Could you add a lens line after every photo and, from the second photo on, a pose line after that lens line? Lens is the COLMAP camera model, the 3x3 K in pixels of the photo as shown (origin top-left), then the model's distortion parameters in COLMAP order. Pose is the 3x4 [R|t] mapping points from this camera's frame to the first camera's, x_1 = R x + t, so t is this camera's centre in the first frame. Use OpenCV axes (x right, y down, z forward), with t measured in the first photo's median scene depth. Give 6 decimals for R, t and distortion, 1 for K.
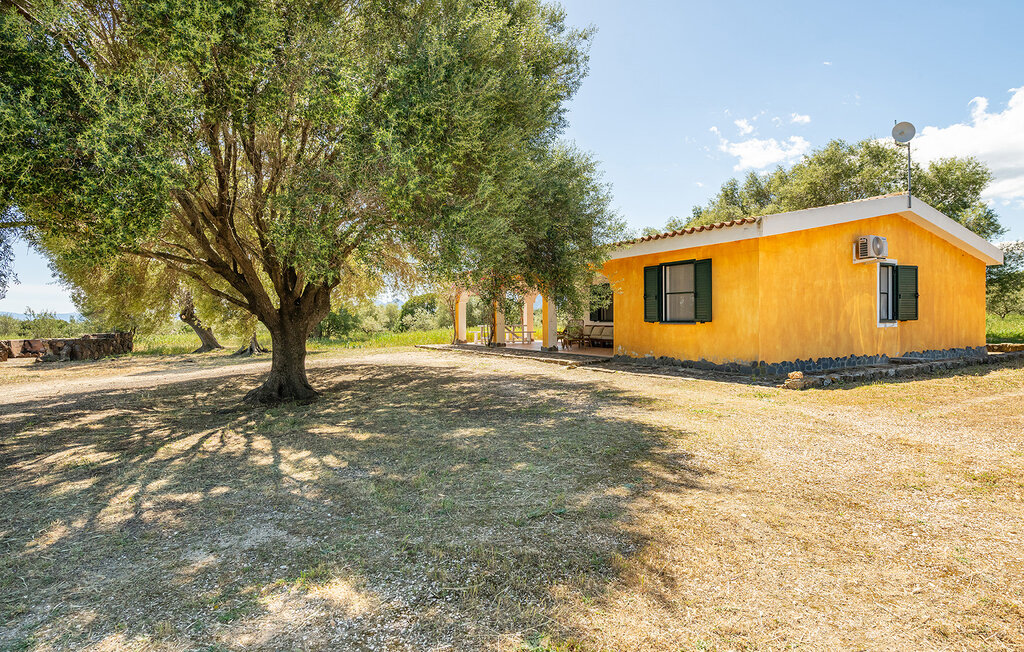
lens RADIAL K [[770.4, 0, 512.0], [0, 770.4, 326.0], [0, 0, 1]] dist [-0.000952, -0.000162]
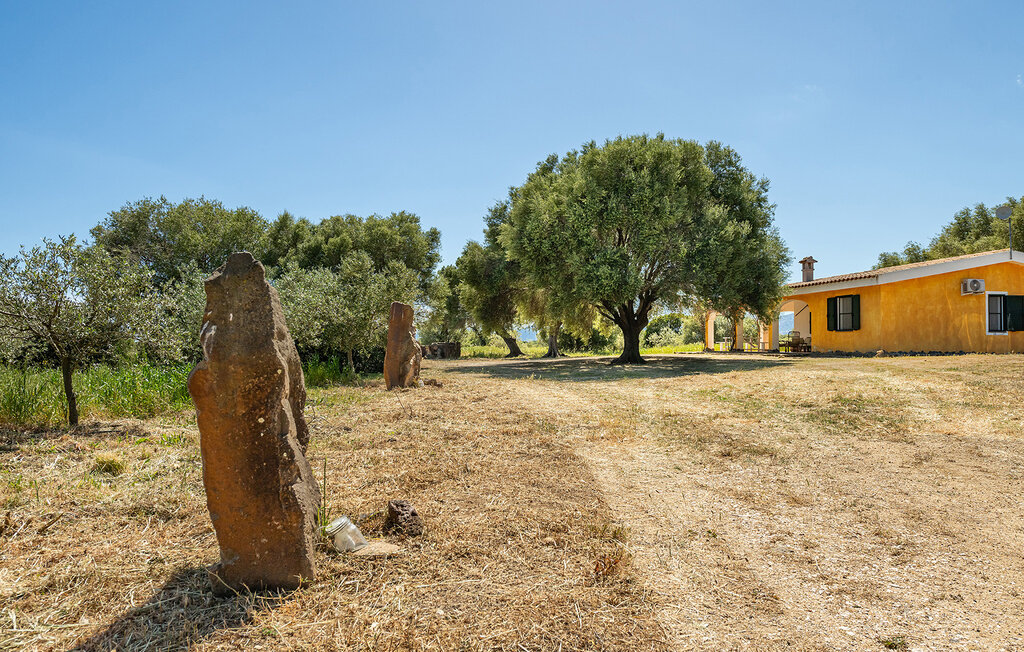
lens RADIAL K [[716.5, 0, 512.0], [0, 716.5, 326.0], [0, 0, 1]] dist [0.003091, 0.001772]
pose [[0.946082, 0.003578, -0.323909, 0.030657], [-0.011460, 0.999683, -0.022431, 0.030314], [0.323726, 0.024933, 0.945822, -0.779946]]
